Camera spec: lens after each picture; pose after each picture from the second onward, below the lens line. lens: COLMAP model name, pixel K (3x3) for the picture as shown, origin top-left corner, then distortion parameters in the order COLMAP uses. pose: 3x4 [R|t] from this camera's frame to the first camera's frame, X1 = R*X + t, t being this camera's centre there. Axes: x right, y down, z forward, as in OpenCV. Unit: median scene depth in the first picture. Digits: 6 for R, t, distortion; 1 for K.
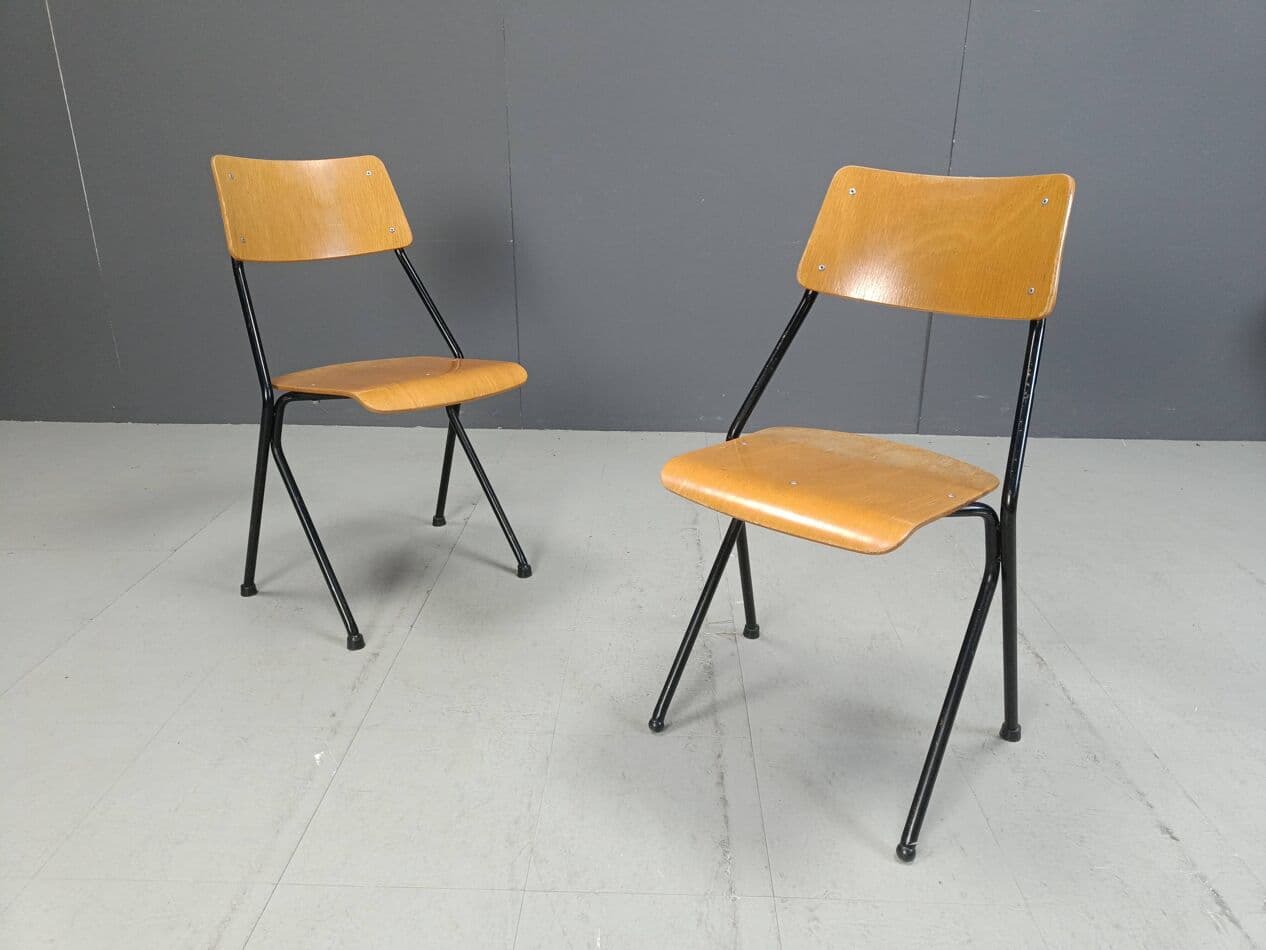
lens RADIAL K [[884.6, 0, 648.1], [0, 884.6, 470.5], [0, 0, 1]] dist [0.005393, 0.000787]
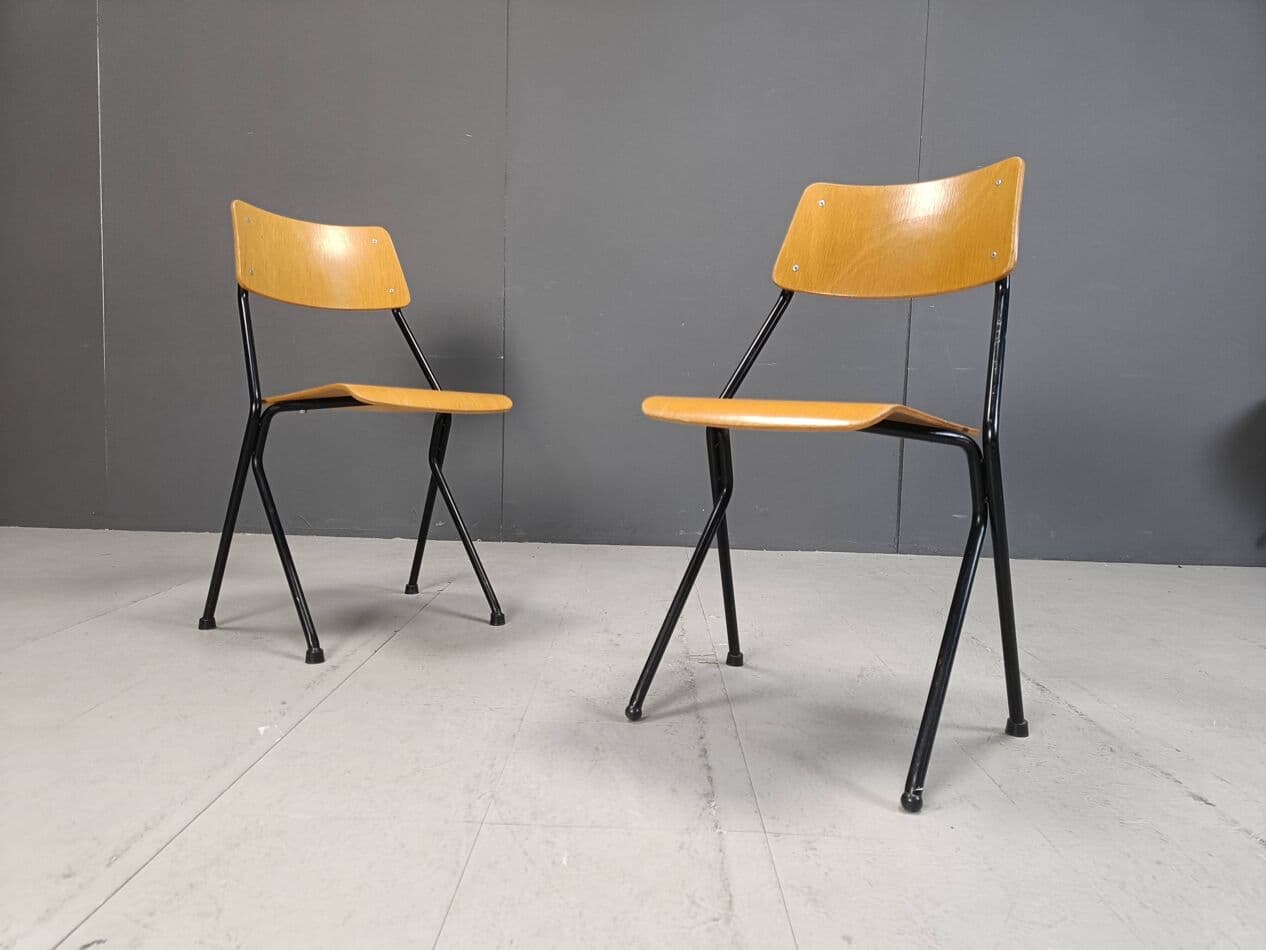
lens RADIAL K [[879.8, 0, 634.7], [0, 879.8, 477.3], [0, 0, 1]] dist [0.009840, 0.000922]
pose [[0.999808, 0.018440, 0.006578, 0.000011], [-0.016015, 0.963590, -0.266904, 0.288657], [-0.011260, 0.266747, 0.963701, 0.047357]]
